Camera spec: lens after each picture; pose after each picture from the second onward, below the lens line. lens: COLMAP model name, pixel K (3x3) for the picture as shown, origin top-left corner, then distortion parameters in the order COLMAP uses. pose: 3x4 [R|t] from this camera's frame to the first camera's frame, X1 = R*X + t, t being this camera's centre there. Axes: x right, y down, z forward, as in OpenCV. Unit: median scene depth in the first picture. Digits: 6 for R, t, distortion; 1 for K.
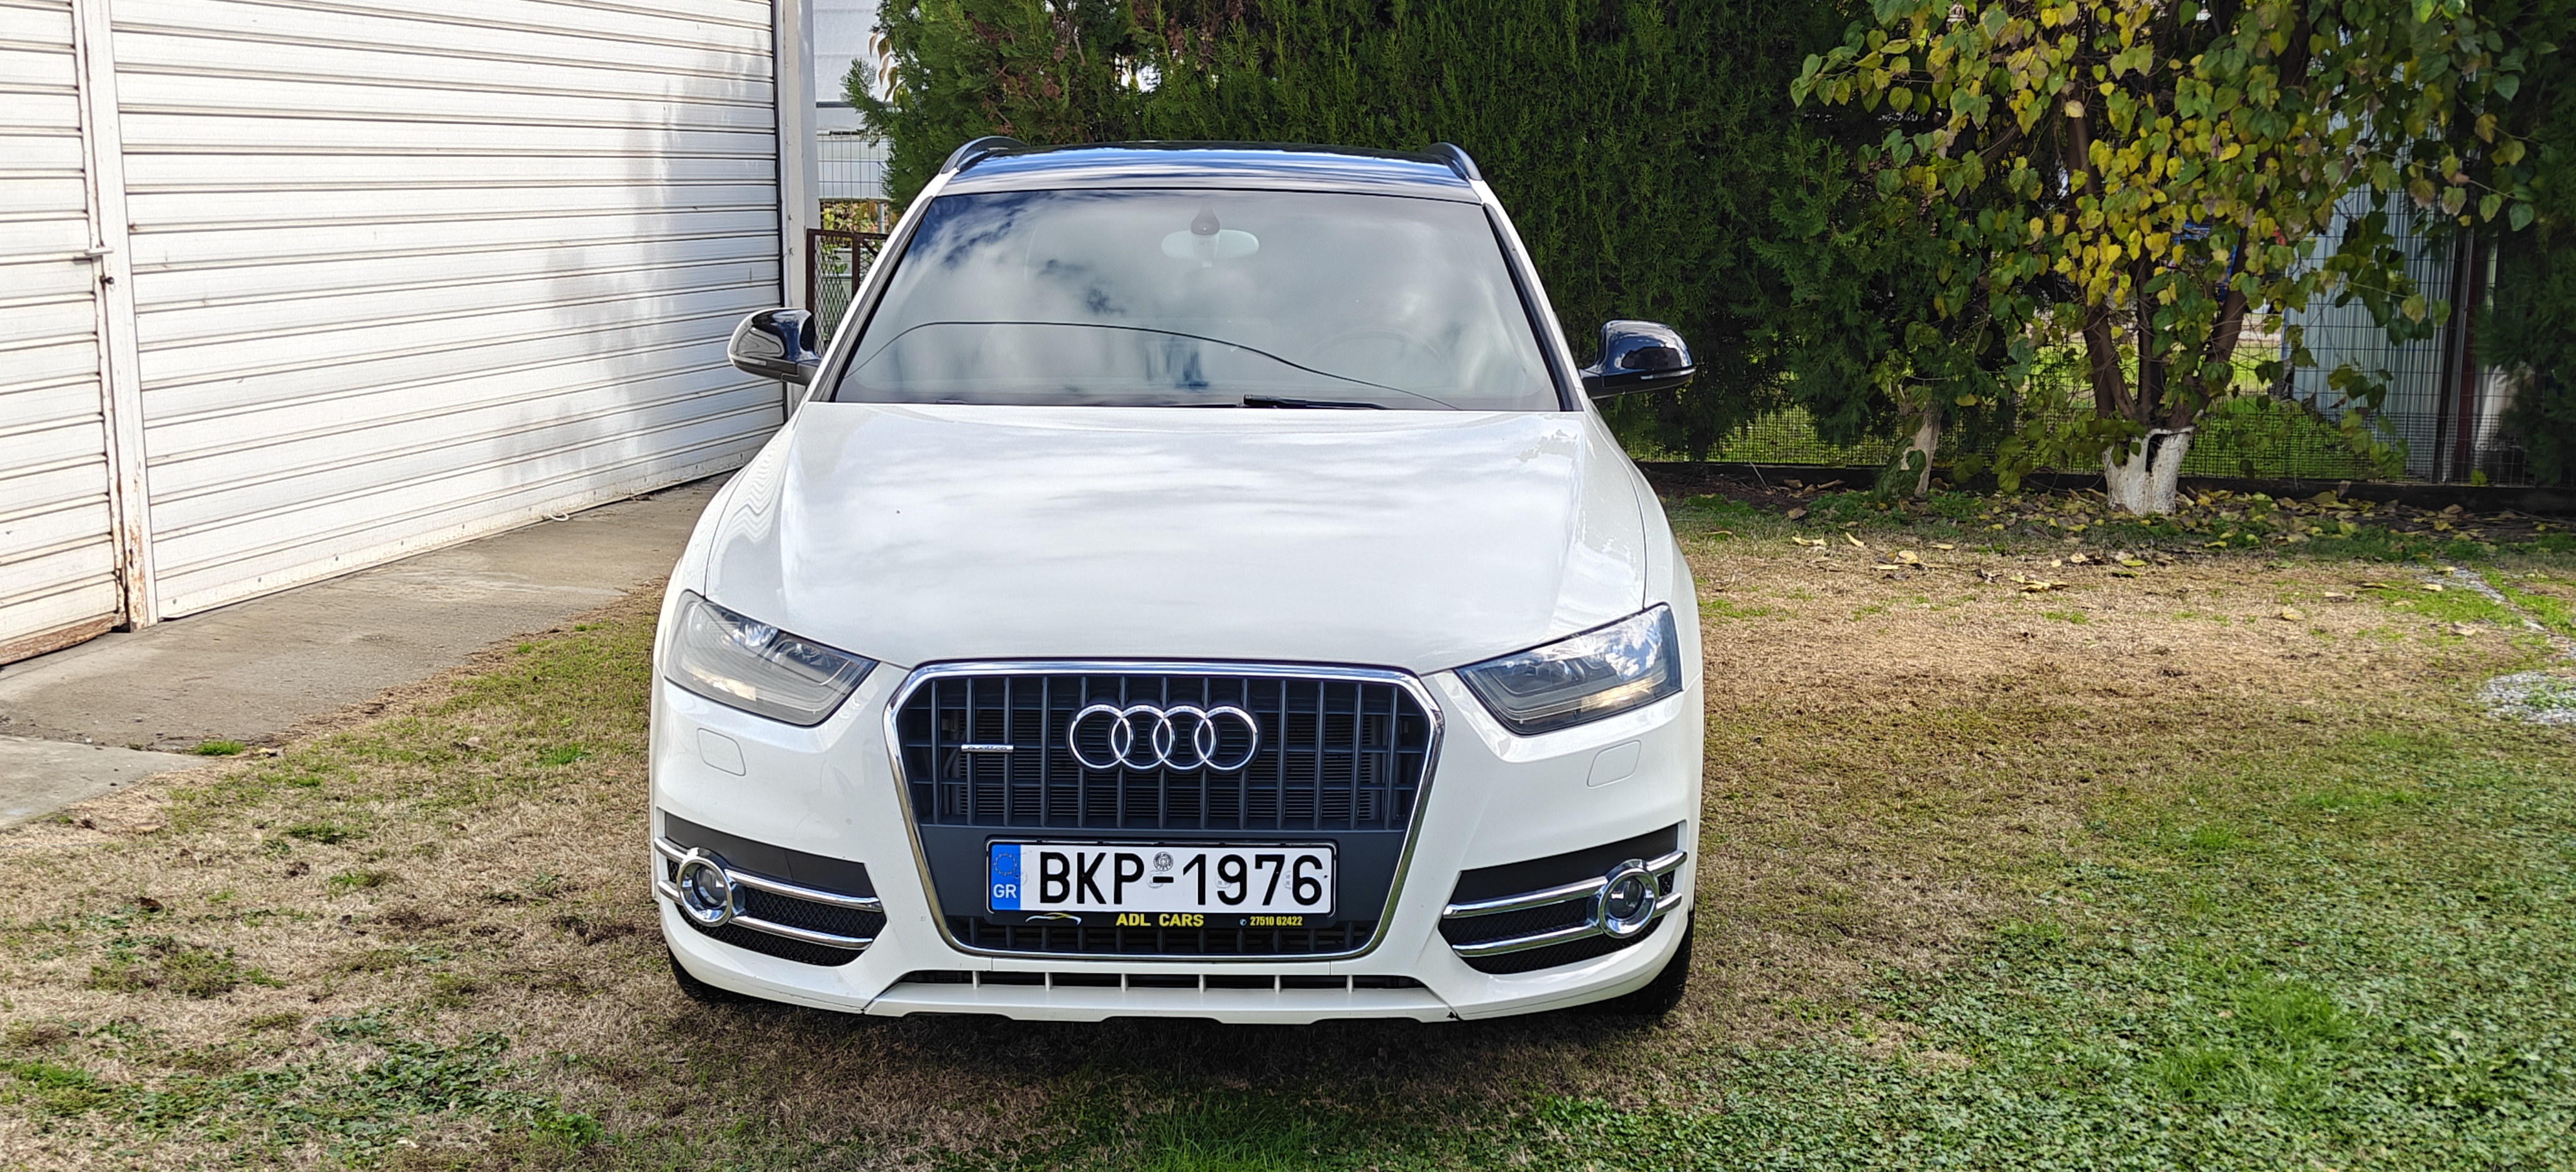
lens RADIAL K [[2569.9, 0, 1288.0], [0, 2569.9, 586.0], [0, 0, 1]] dist [0.119454, -0.285234]
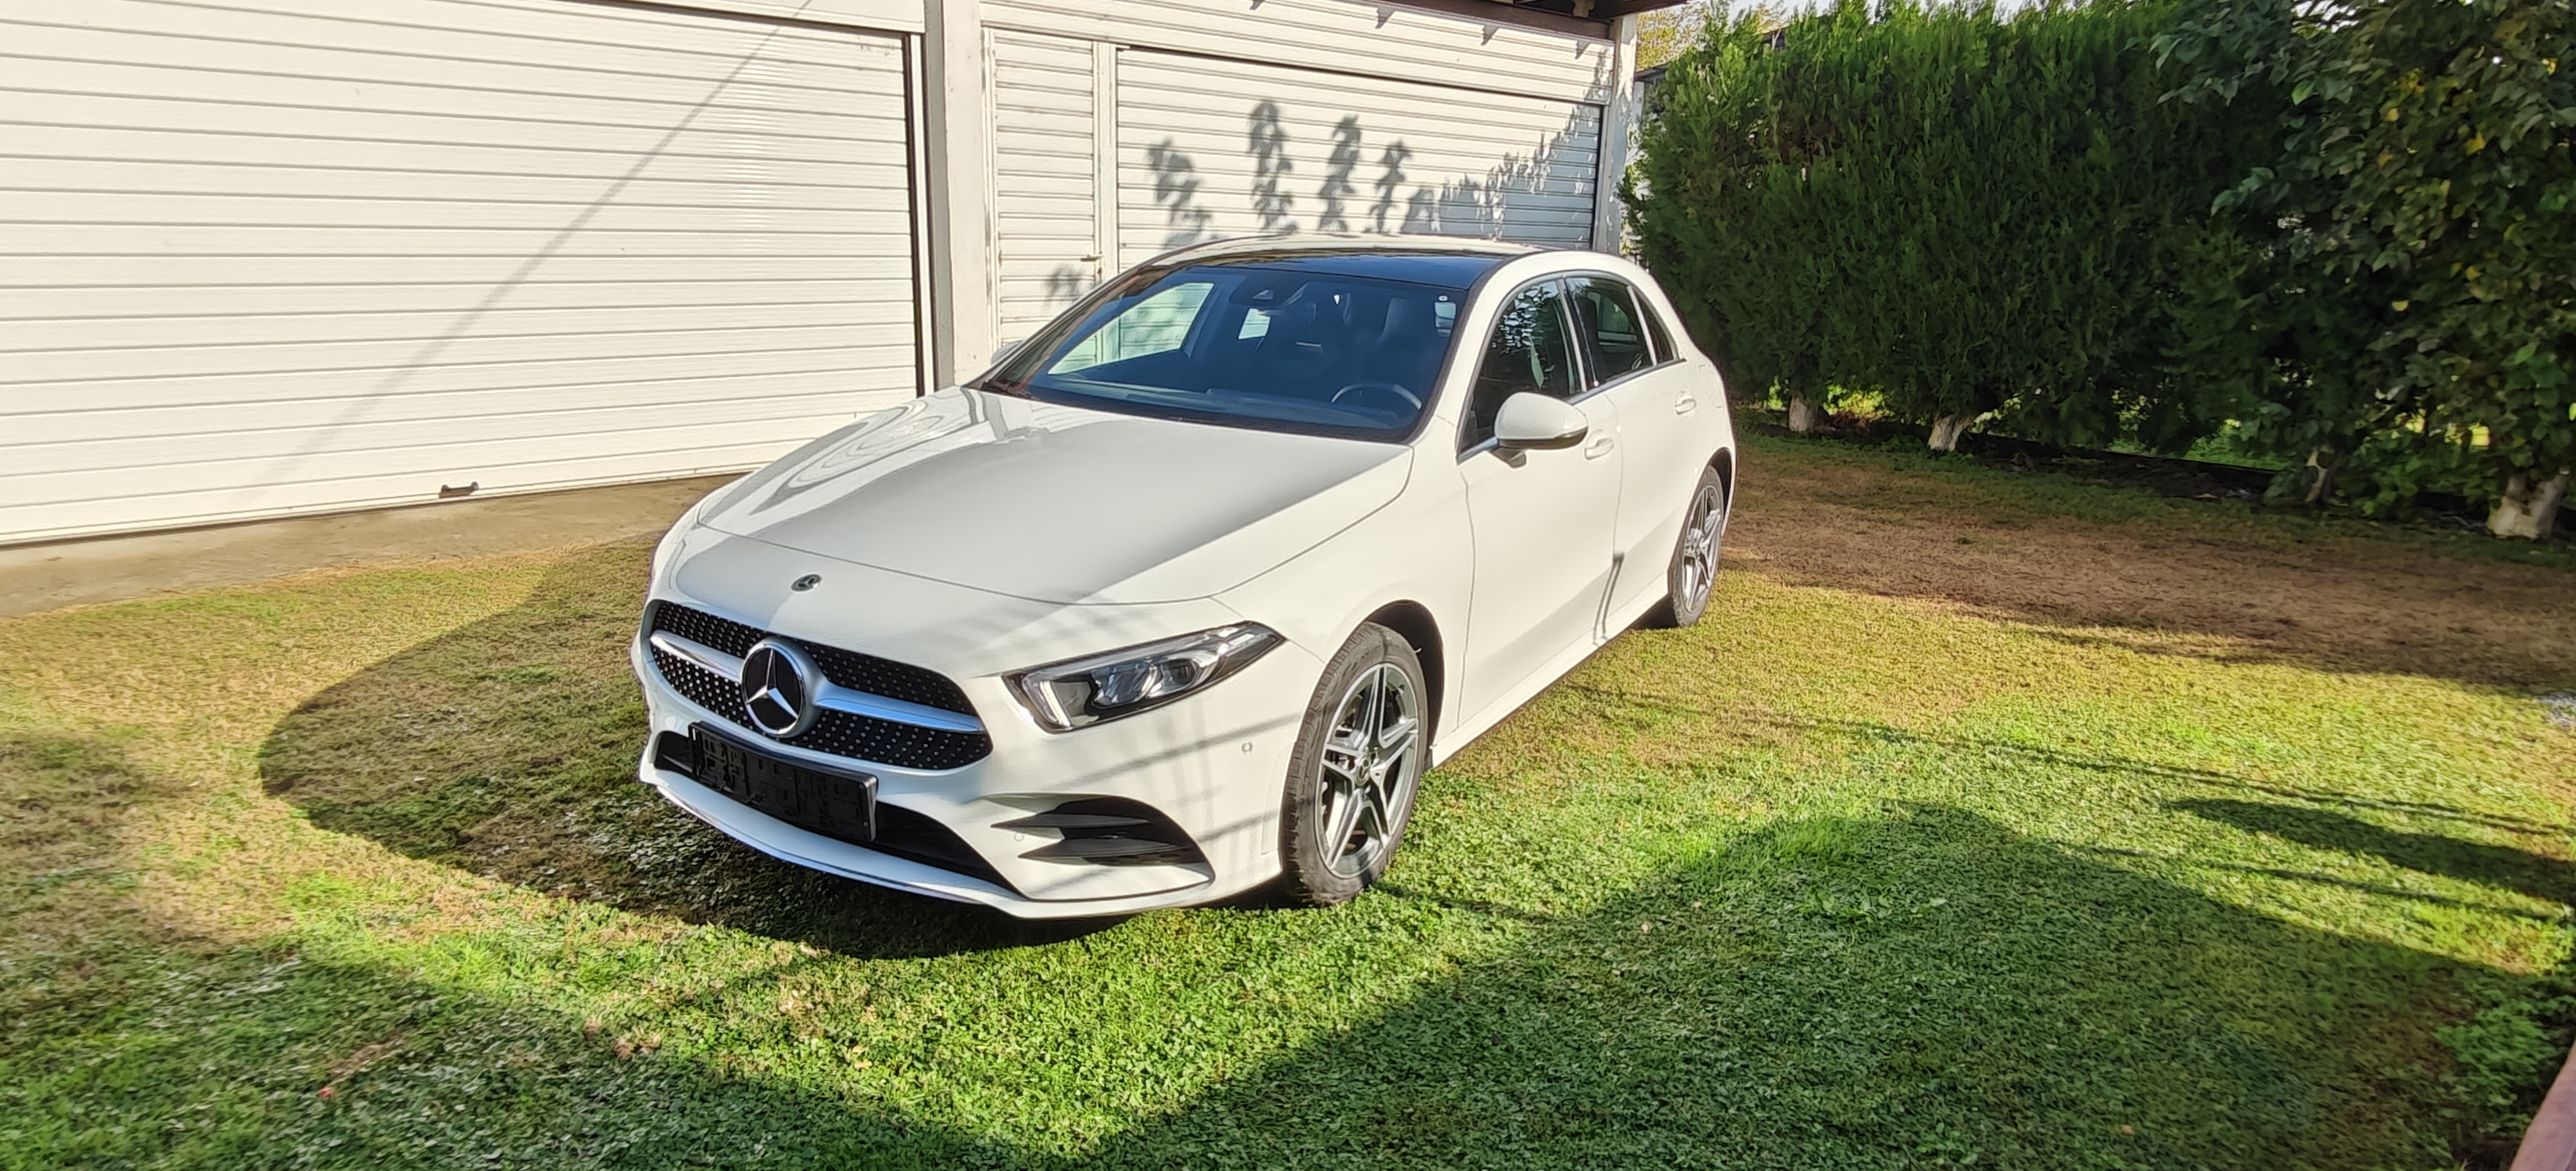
lens RADIAL K [[1431.0, 0, 1302.2], [0, 1431.0, 611.7], [0, 0, 1]] dist [0.001338, 0.000148]
pose [[0.820320, 0.171012, -0.545739, 0.659670], [-0.121550, 0.984579, 0.125821, -0.023087], [0.558839, -0.036879, 0.828456, 0.247534]]
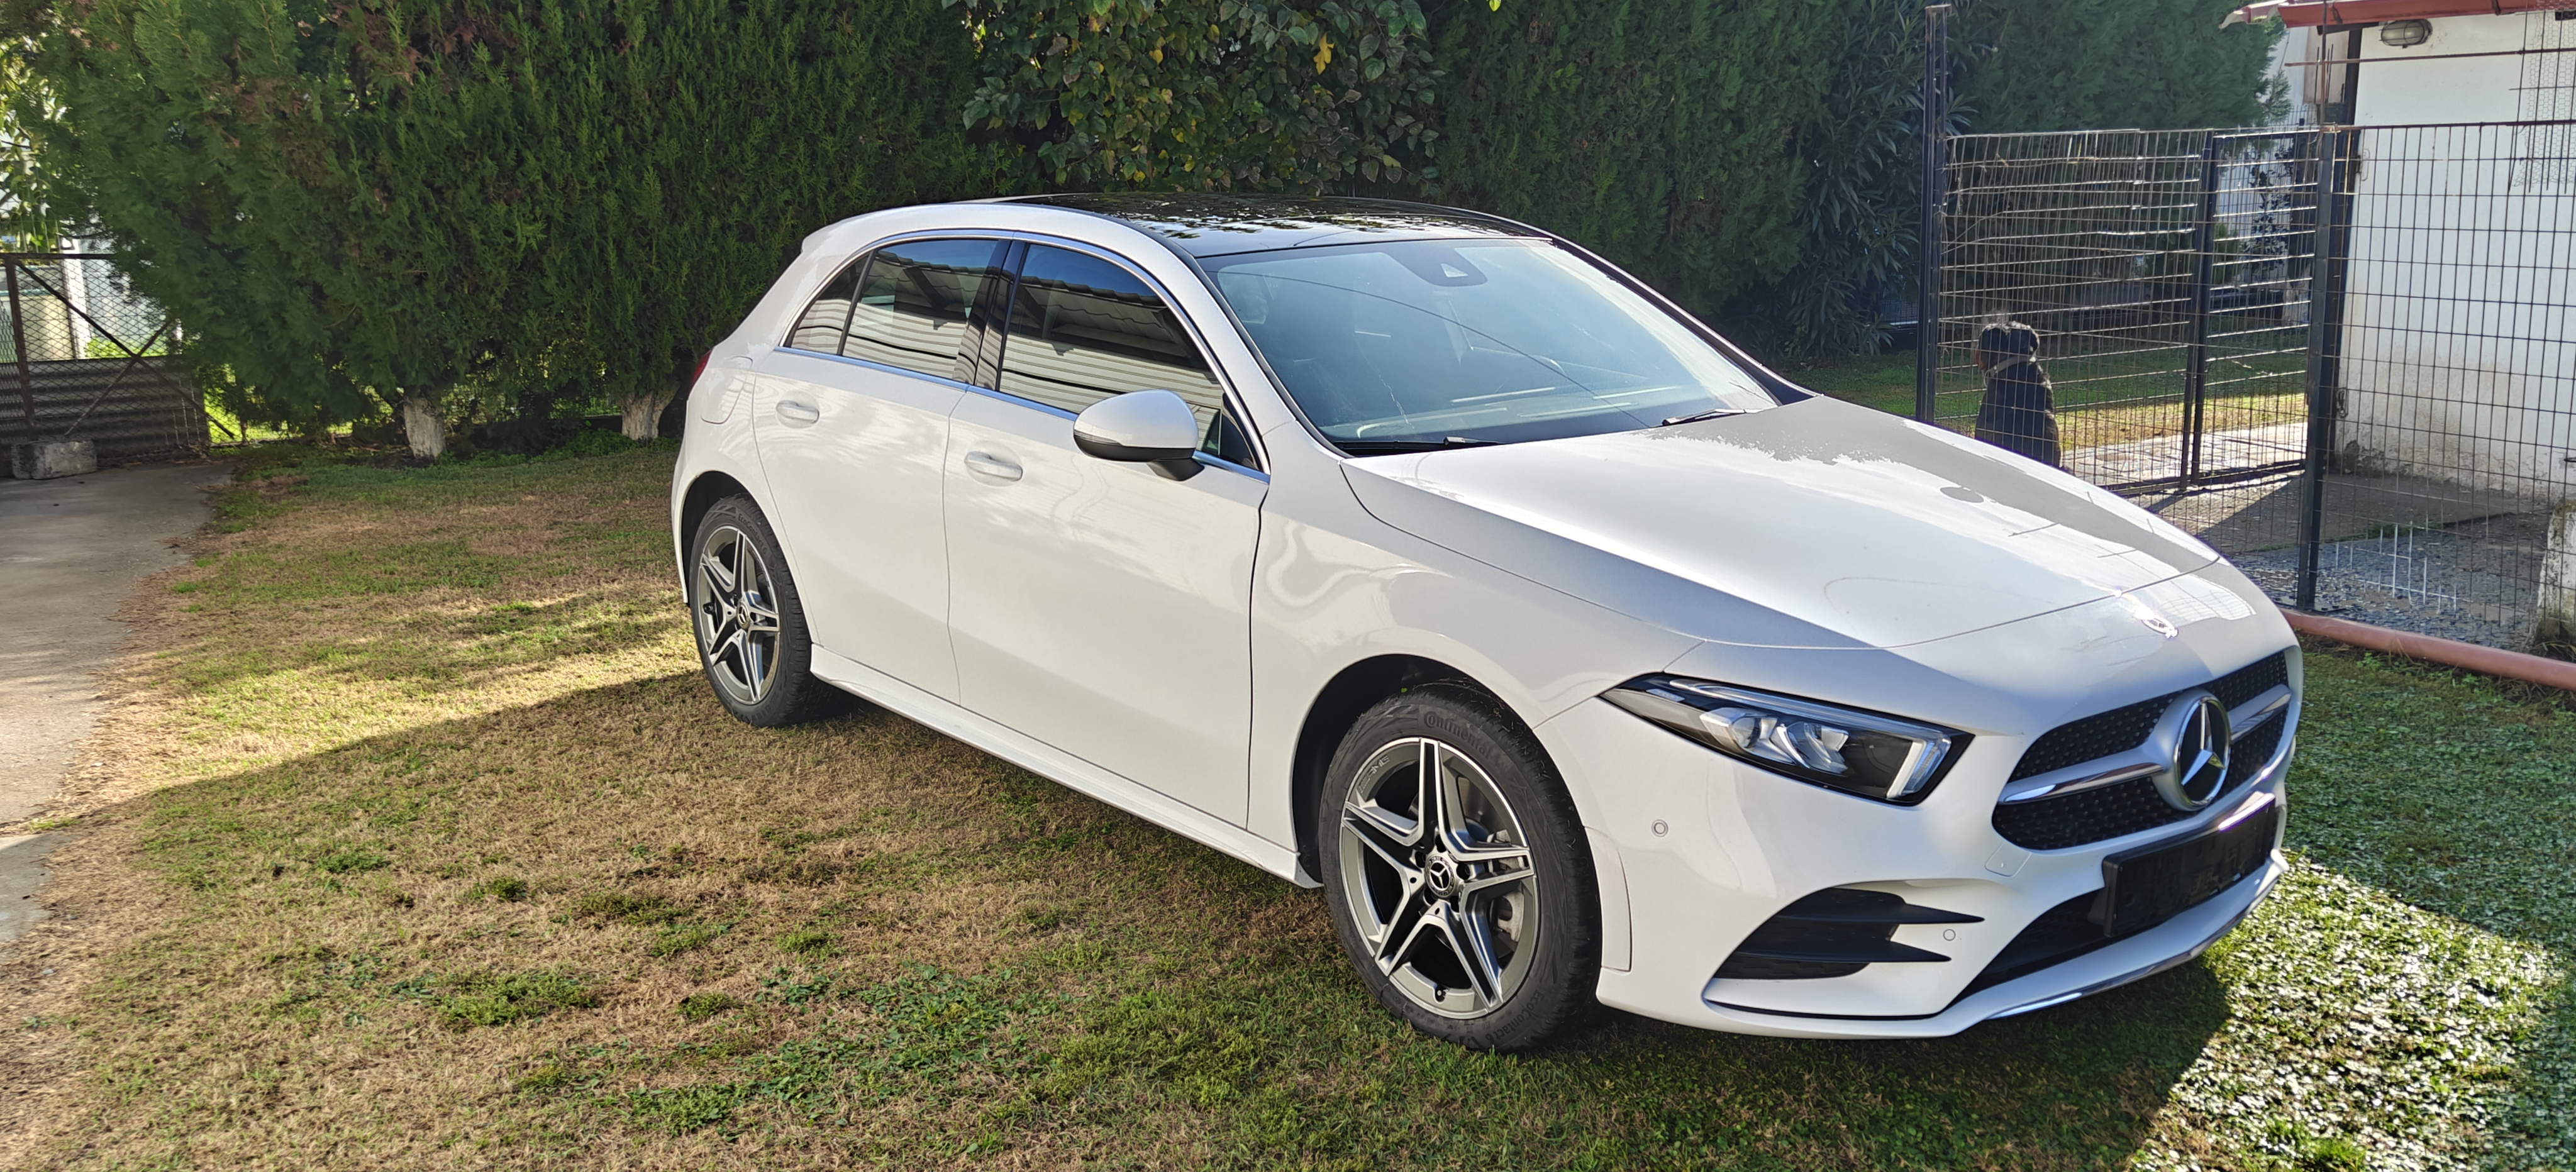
lens RADIAL K [[2050.0, 0, 1298.0], [0, 2050.0, 595.8], [0, 0, 1]] dist [0.029009, -0.038905]
pose [[0.809432, -0.148330, 0.568170, -0.743117], [0.120167, 0.988936, 0.086985, -0.049348], [-0.574786, -0.002133, 0.818301, 0.195594]]
